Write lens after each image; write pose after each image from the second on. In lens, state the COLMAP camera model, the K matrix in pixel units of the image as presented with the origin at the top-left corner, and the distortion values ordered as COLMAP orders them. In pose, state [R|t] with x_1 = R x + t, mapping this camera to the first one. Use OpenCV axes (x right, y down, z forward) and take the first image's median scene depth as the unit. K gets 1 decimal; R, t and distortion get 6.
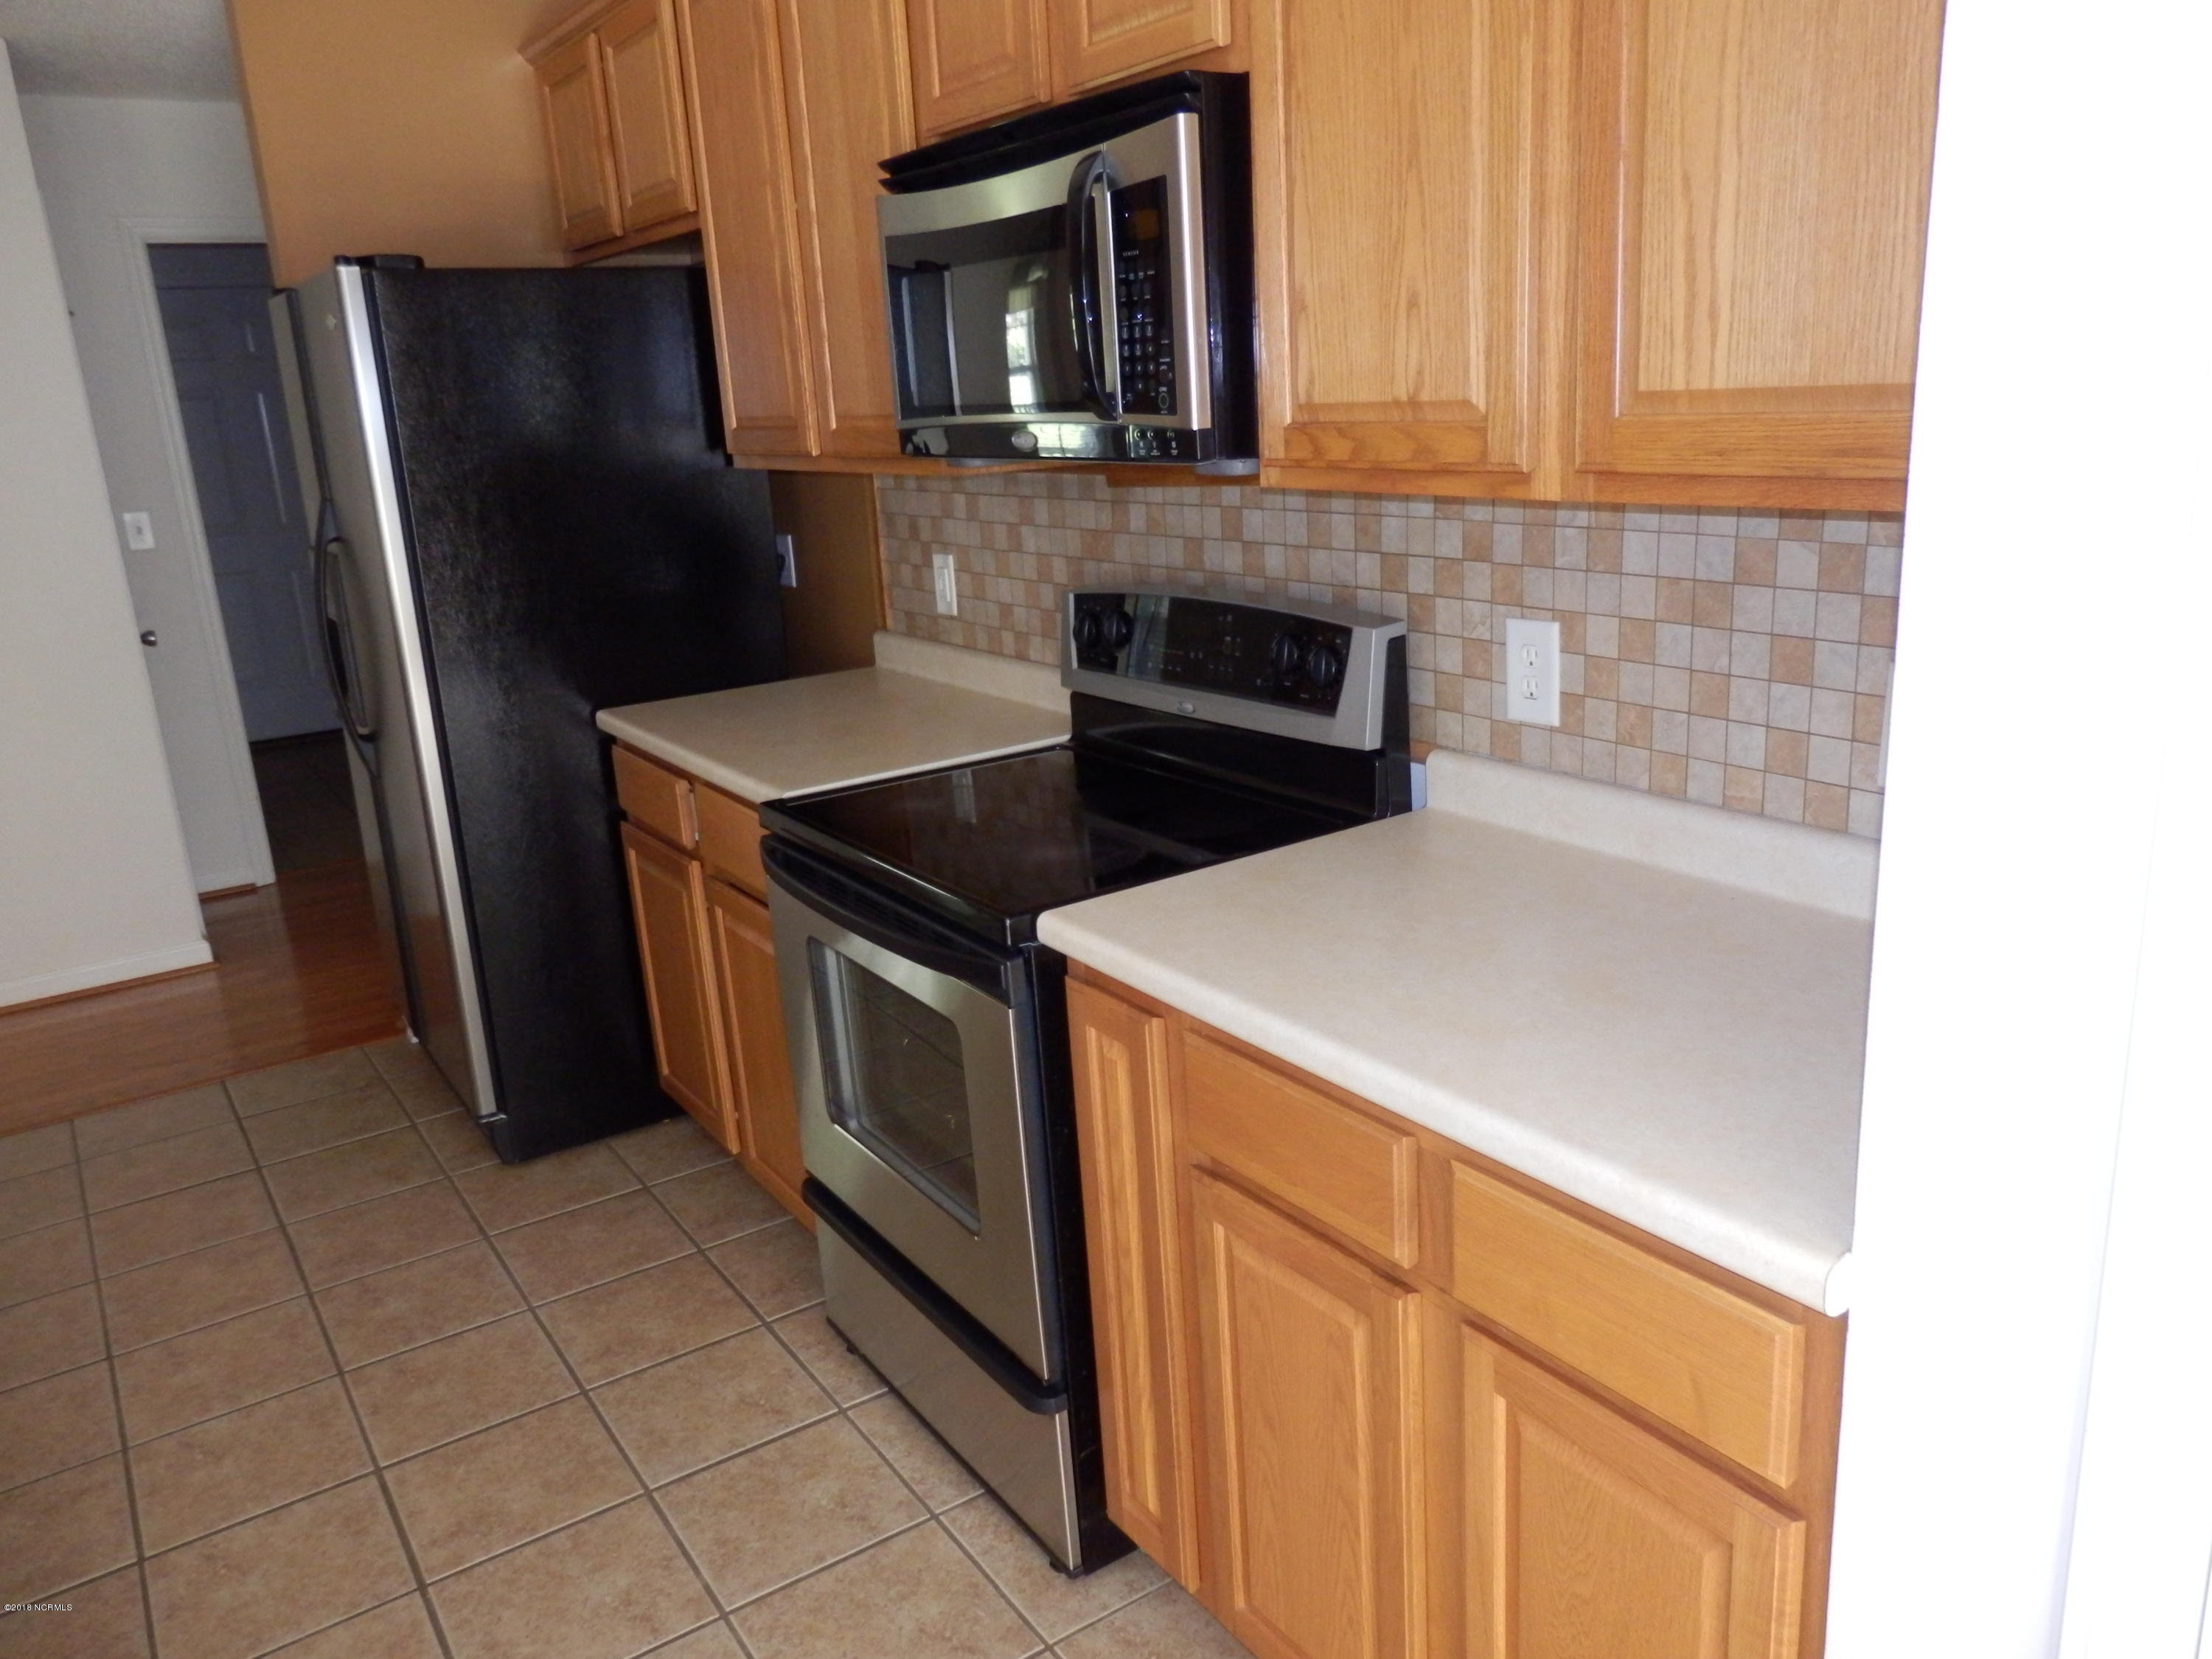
lens RADIAL K [[1642.8, 0, 1109.5], [0, 1642.8, 822.4], [0, 0, 1]] dist [0.002811, 0.005796]
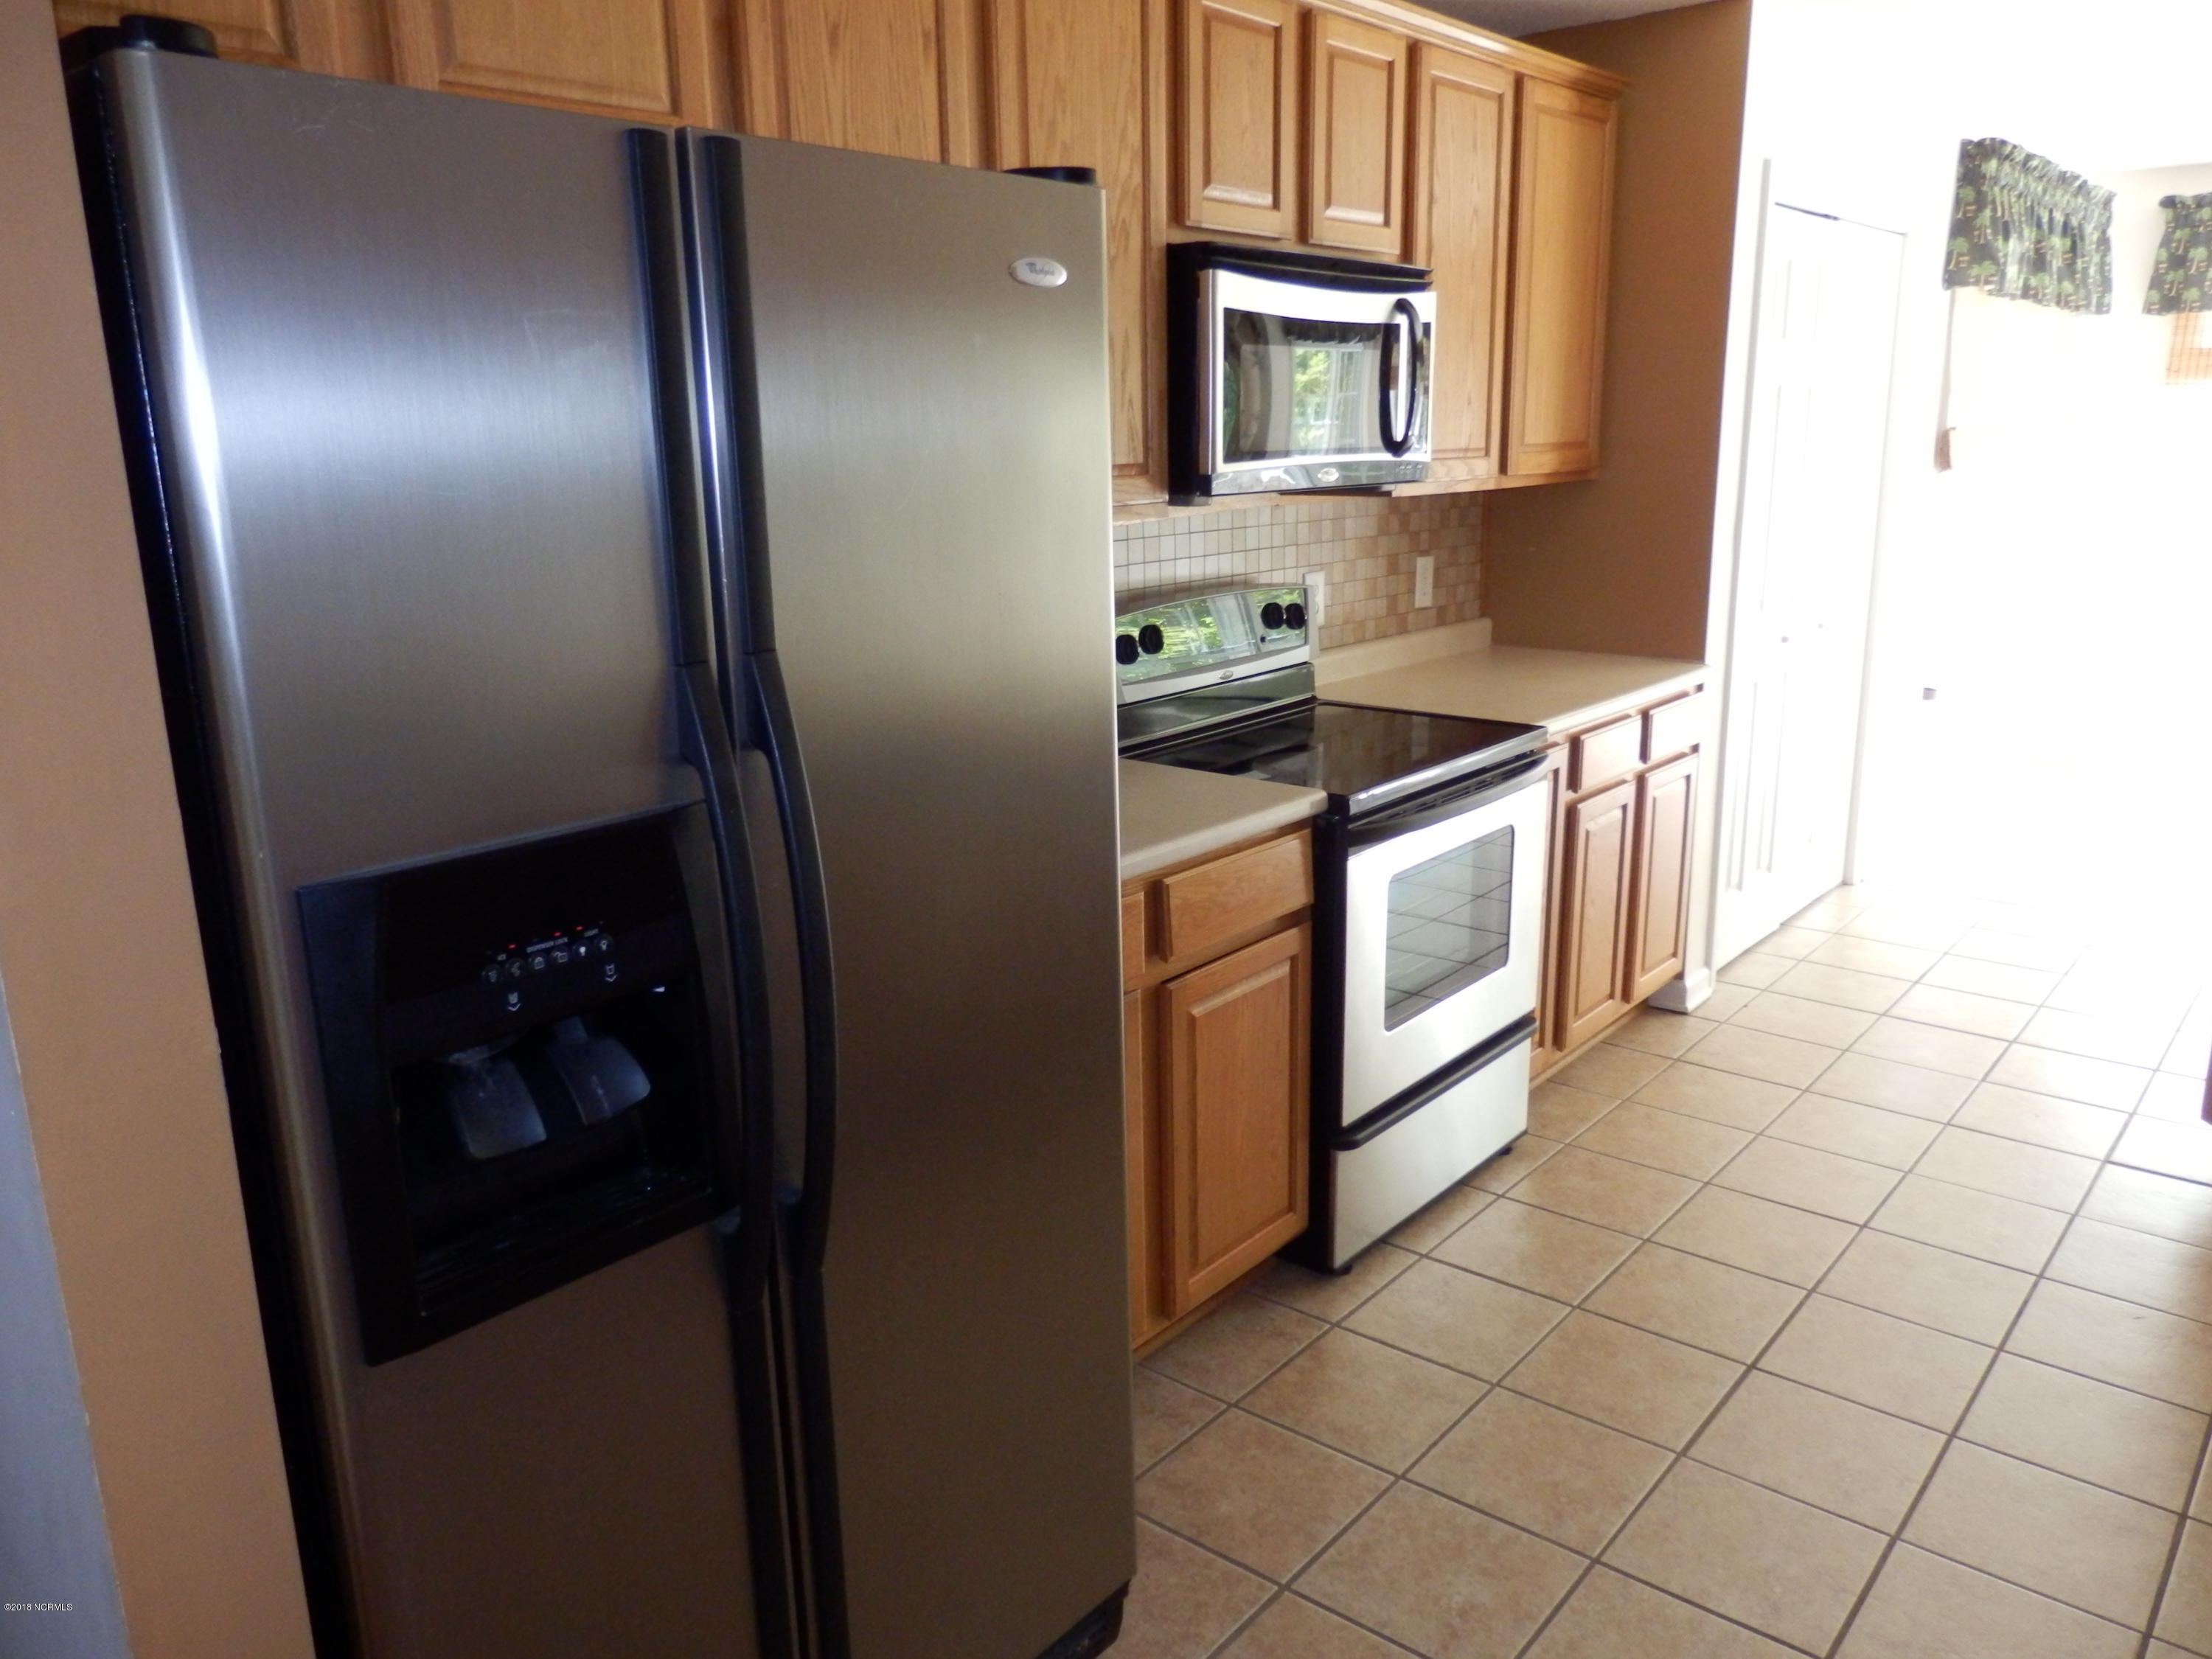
lens RADIAL K [[1642.8, 0, 1150.7], [0, 1642.8, 825.3], [0, 0, 1]] dist [0.002811, 0.005796]
pose [[-0.298986, -0.173124, 0.938422, -0.959922], [0.281855, 0.923509, 0.260173, -0.253744], [-0.911683, 0.342286, -0.227320, 1.083984]]
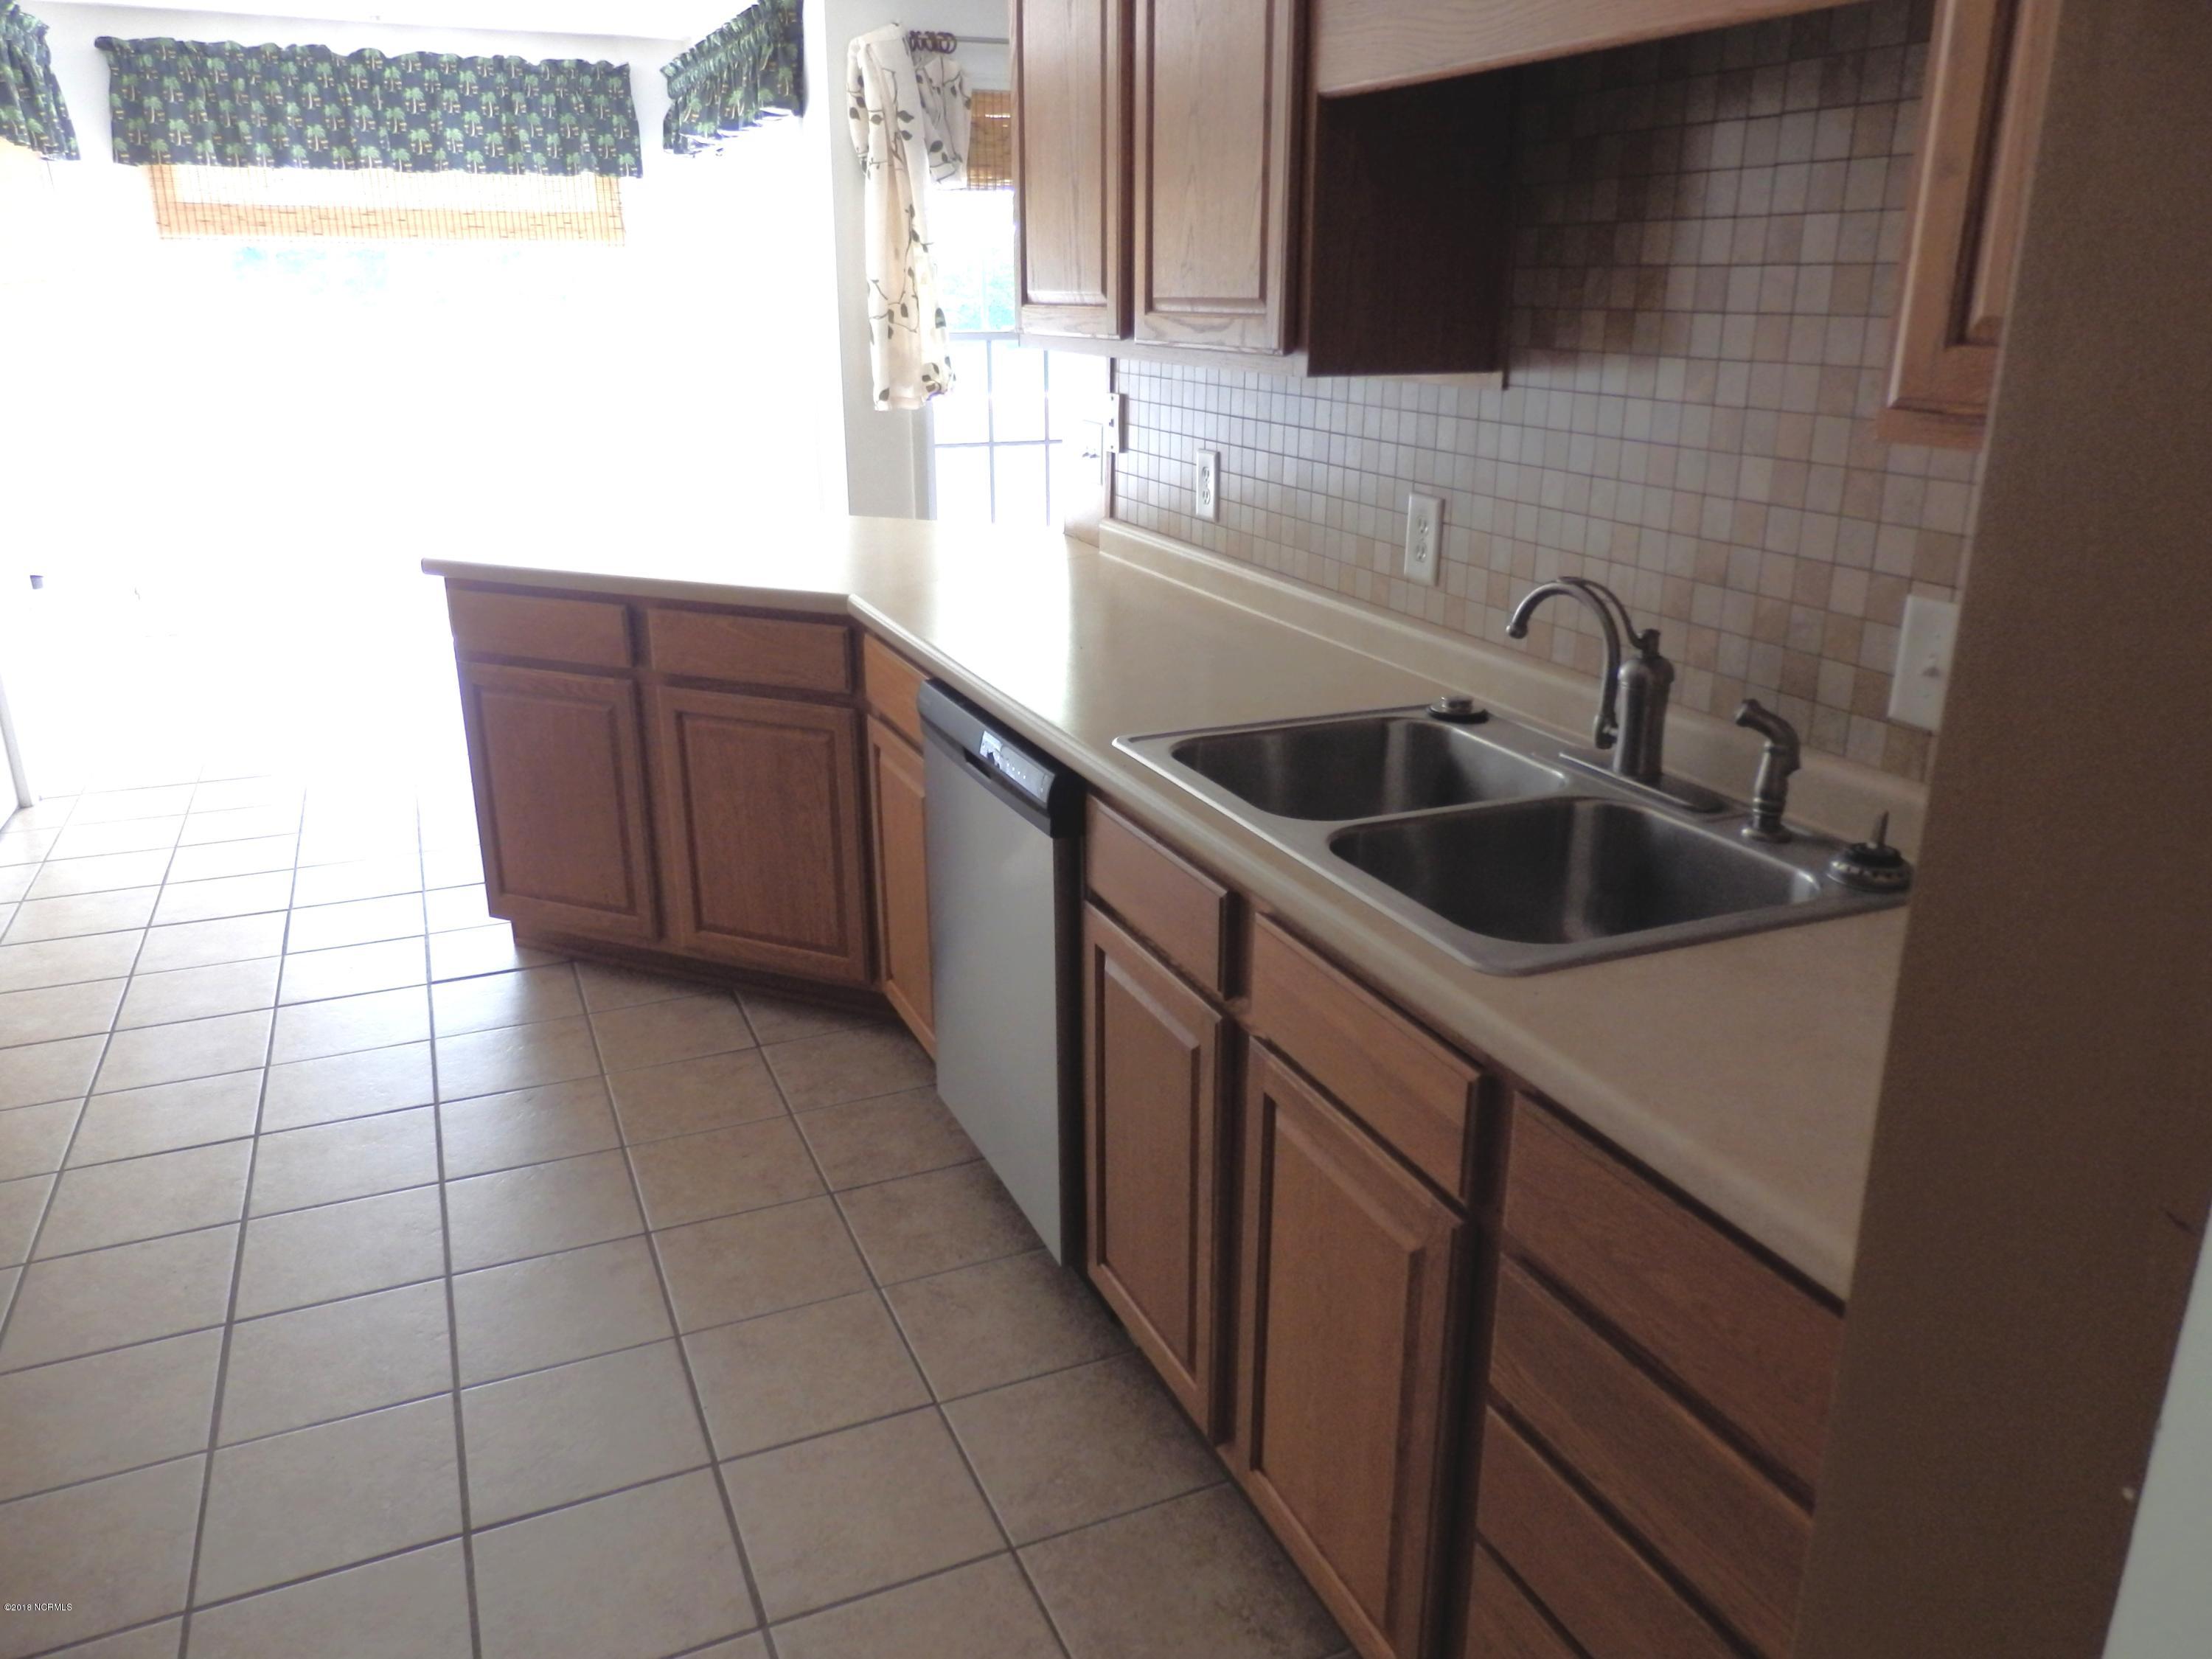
lens RADIAL K [[1642.8, 0, 1096.6], [0, 1642.8, 831.0], [0, 0, 1]] dist [0.002811, 0.005796]
pose [[-0.983177, -0.005734, 0.182568, -0.842872], [0.096950, 0.830713, 0.548194, -0.261837], [-0.154805, 0.556671, -0.816182, 1.141571]]
